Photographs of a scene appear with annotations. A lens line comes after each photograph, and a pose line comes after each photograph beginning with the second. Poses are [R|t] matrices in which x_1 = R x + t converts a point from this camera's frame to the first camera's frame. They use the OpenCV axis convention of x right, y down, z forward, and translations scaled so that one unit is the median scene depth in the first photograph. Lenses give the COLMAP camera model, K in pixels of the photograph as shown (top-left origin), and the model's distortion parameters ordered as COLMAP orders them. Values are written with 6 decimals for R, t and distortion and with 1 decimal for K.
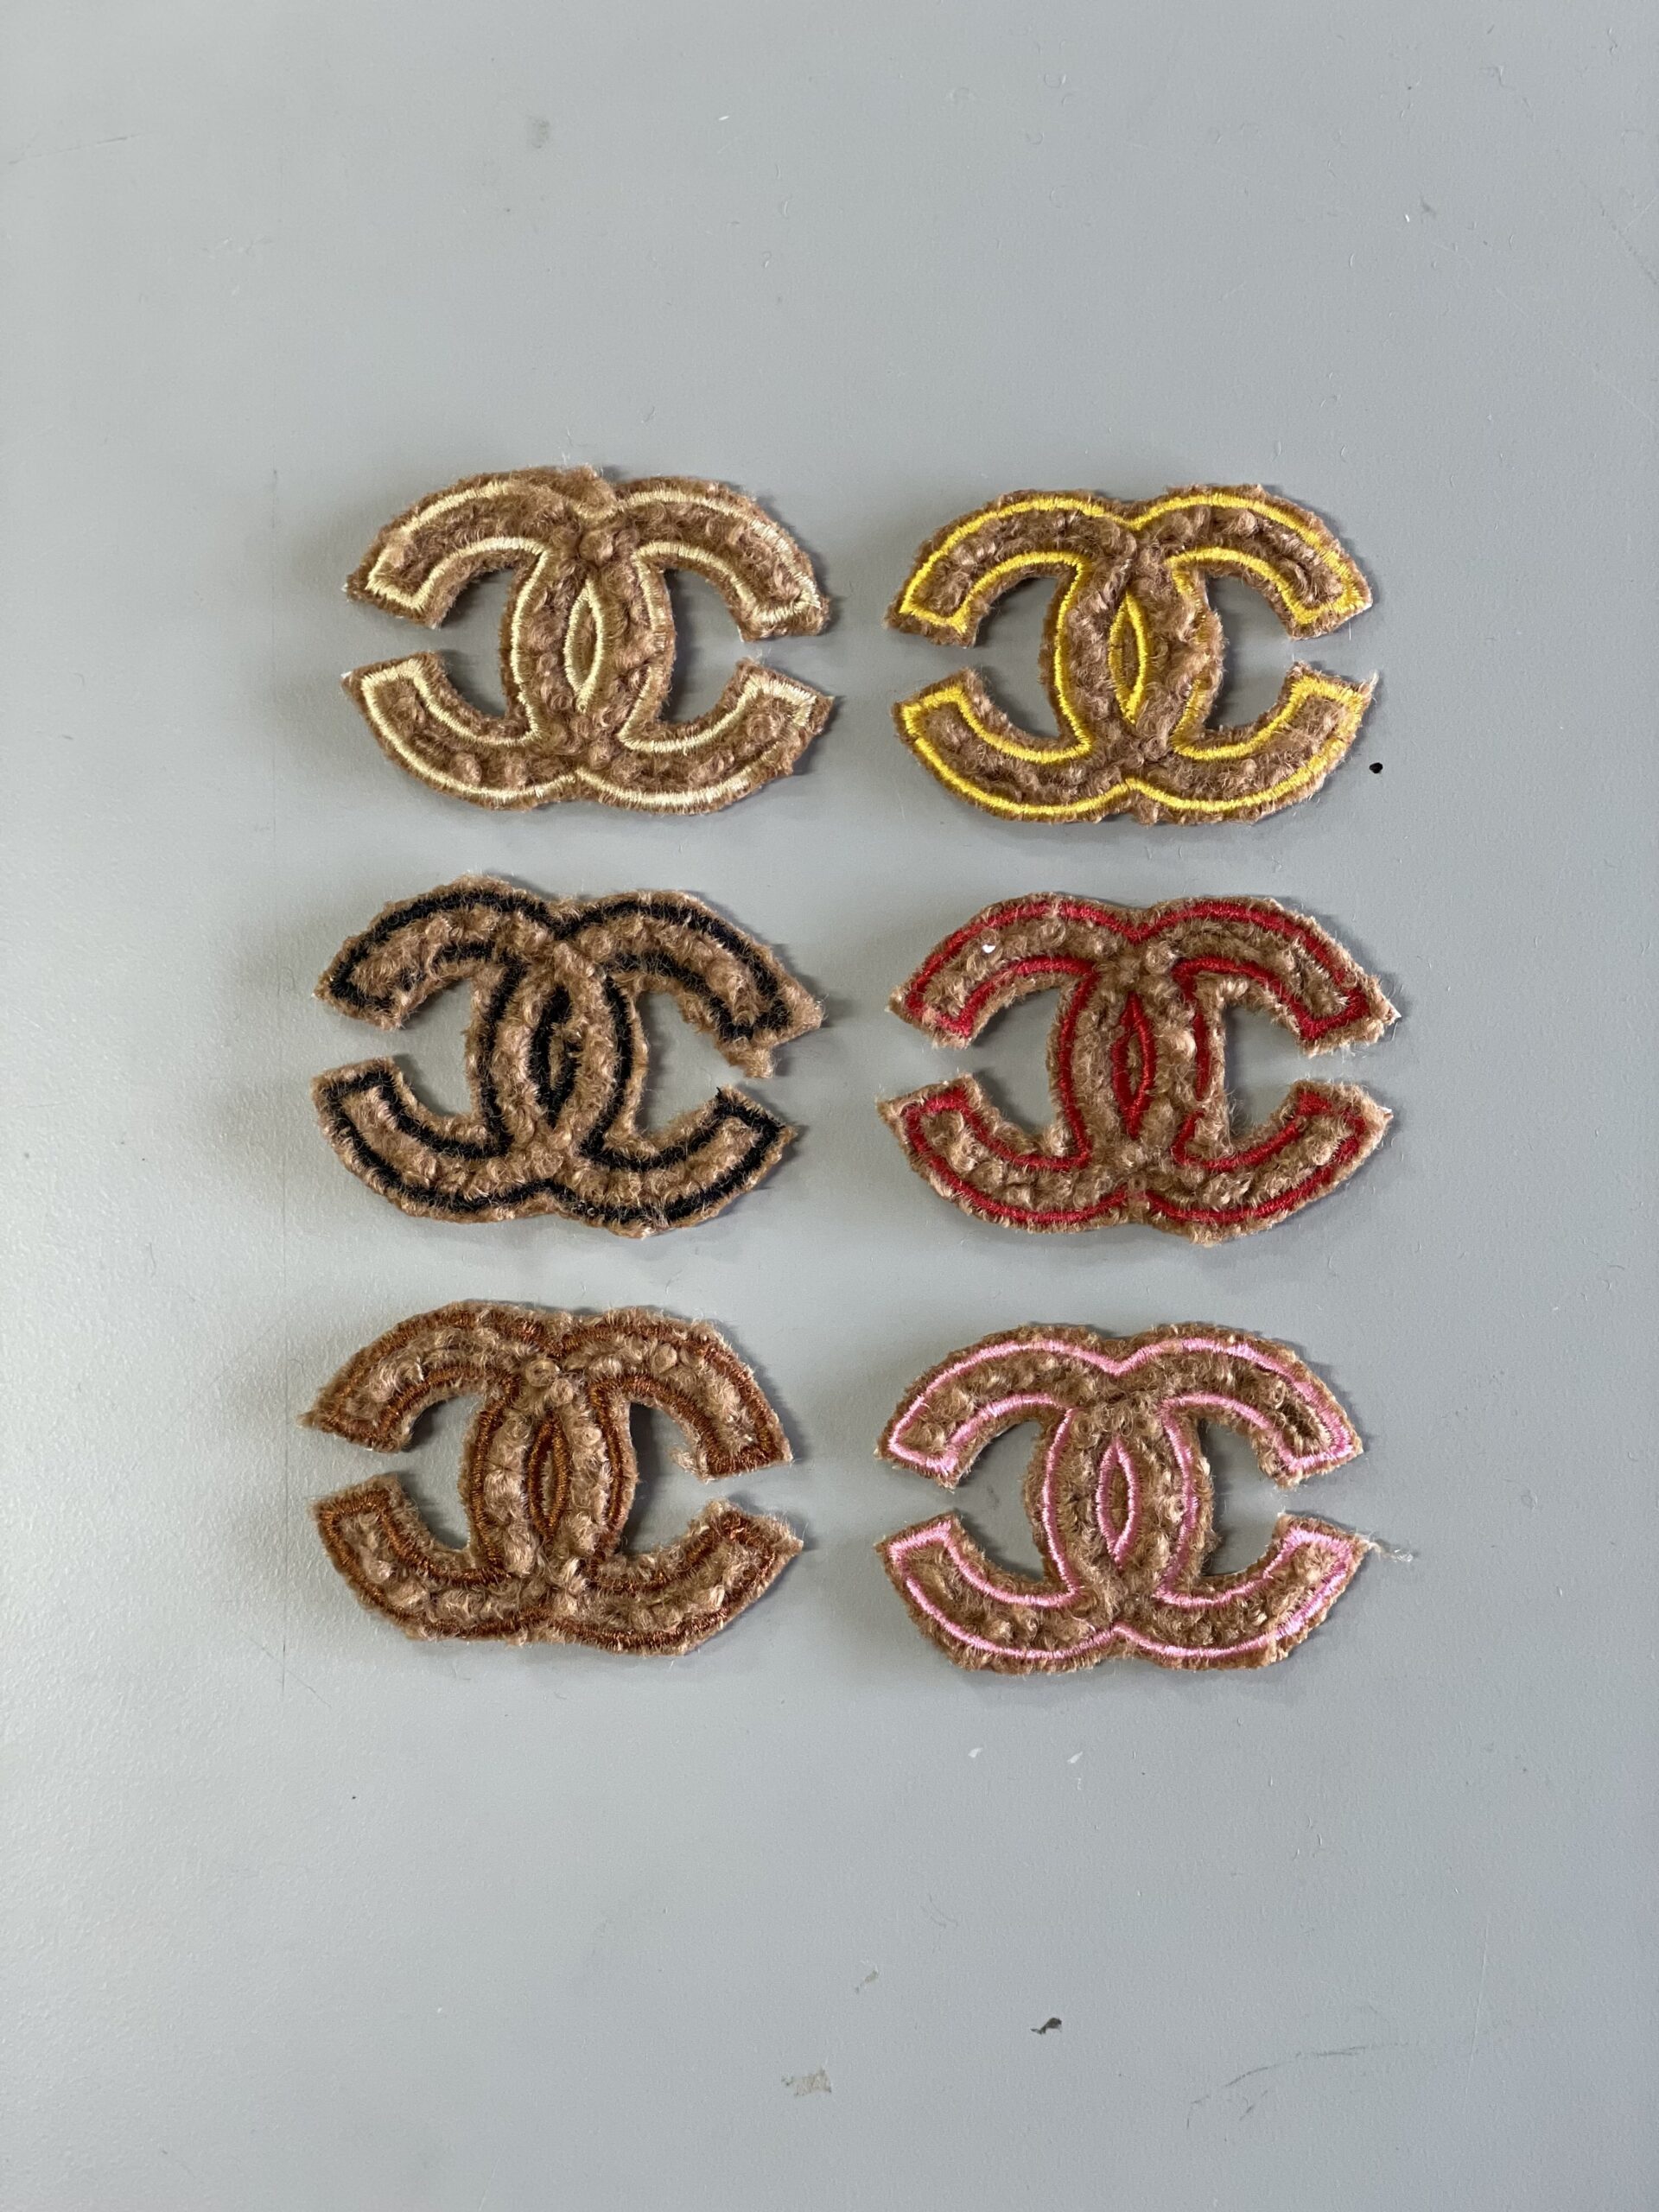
lens RADIAL K [[3320.4, 0, 827.8], [0, 3320.4, 1103.8], [0, 0, 1]] dist [-0.032739, 0.000000]
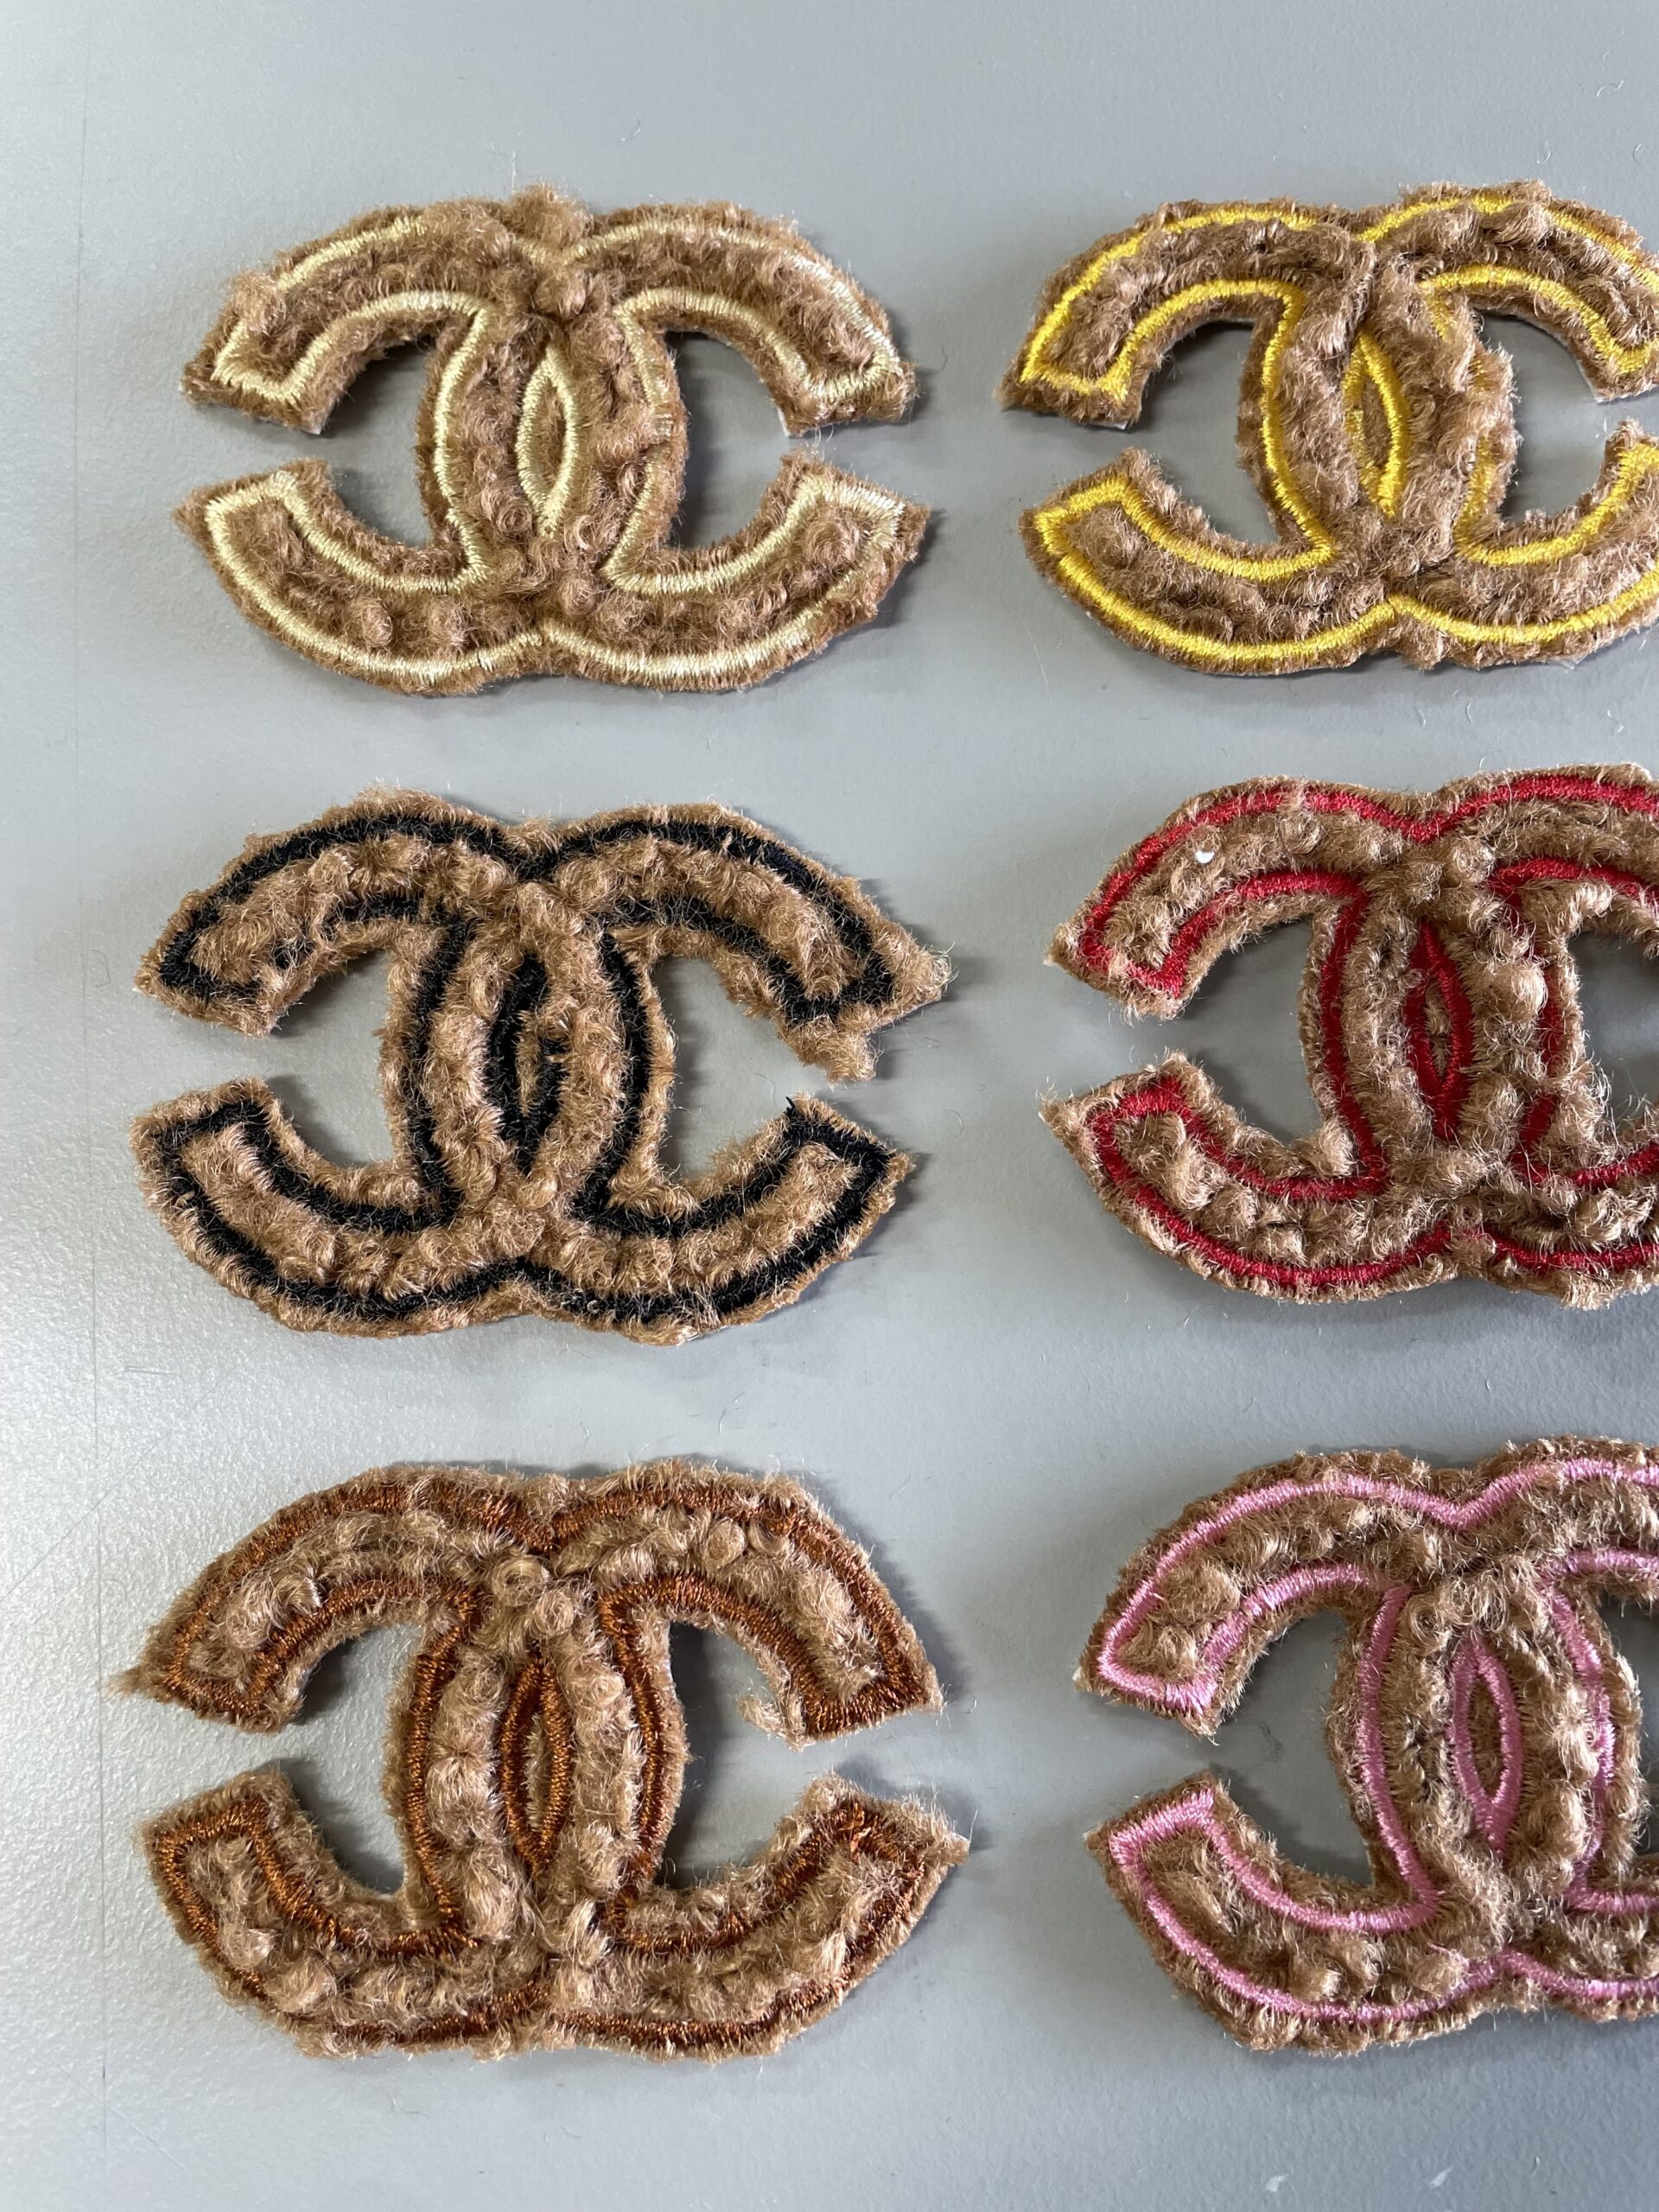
lens RADIAL K [[1692.4, 0, 826.9], [0, 1692.4, 1118.1], [0, 0, 1]] dist [0.045890, -0.099756]
pose [[0.996274, -0.045377, 0.073347, -0.049693], [0.052770, 0.993360, -0.102227, 0.032356], [-0.068221, 0.105716, 0.992053, 0.683933]]
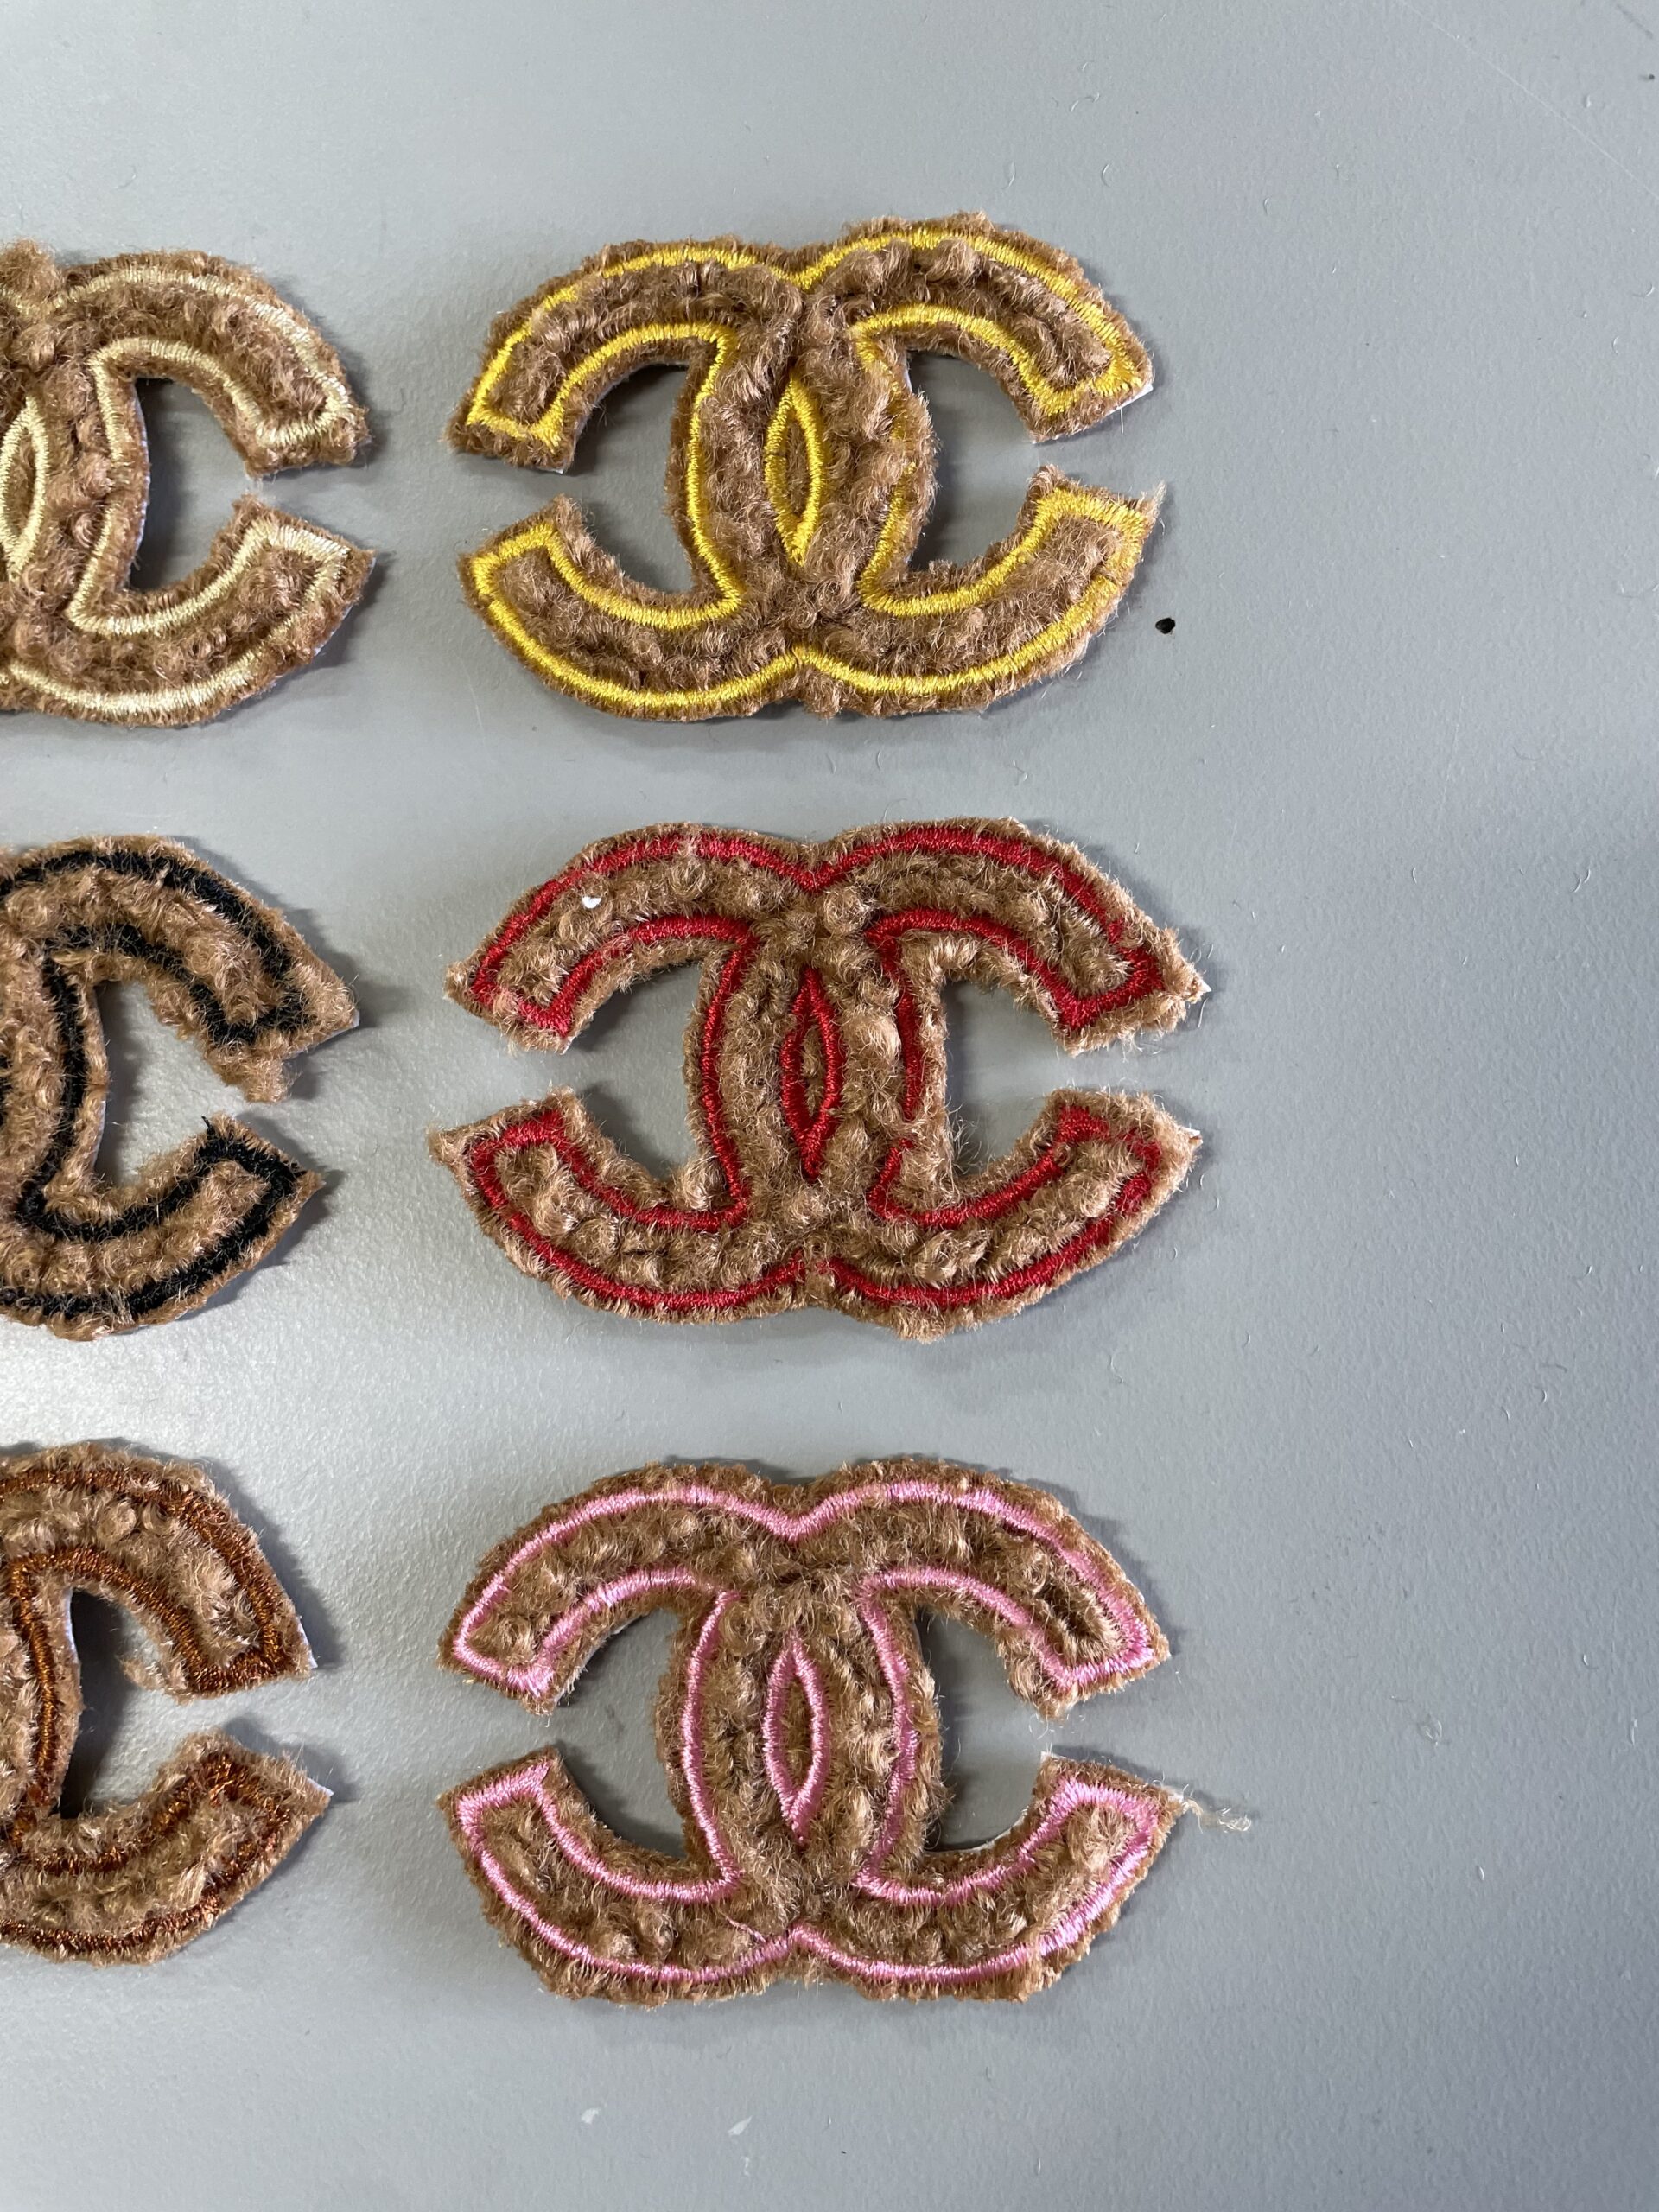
lens RADIAL K [[1692.4, 0, 824.4], [0, 1692.4, 1126.4], [0, 0, 1]] dist [0.045890, -0.099756]
pose [[0.999744, -0.017233, -0.014650, 0.099436], [0.016777, 0.999387, -0.030723, 0.009928], [0.015170, 0.030469, 0.999421, 0.656601]]
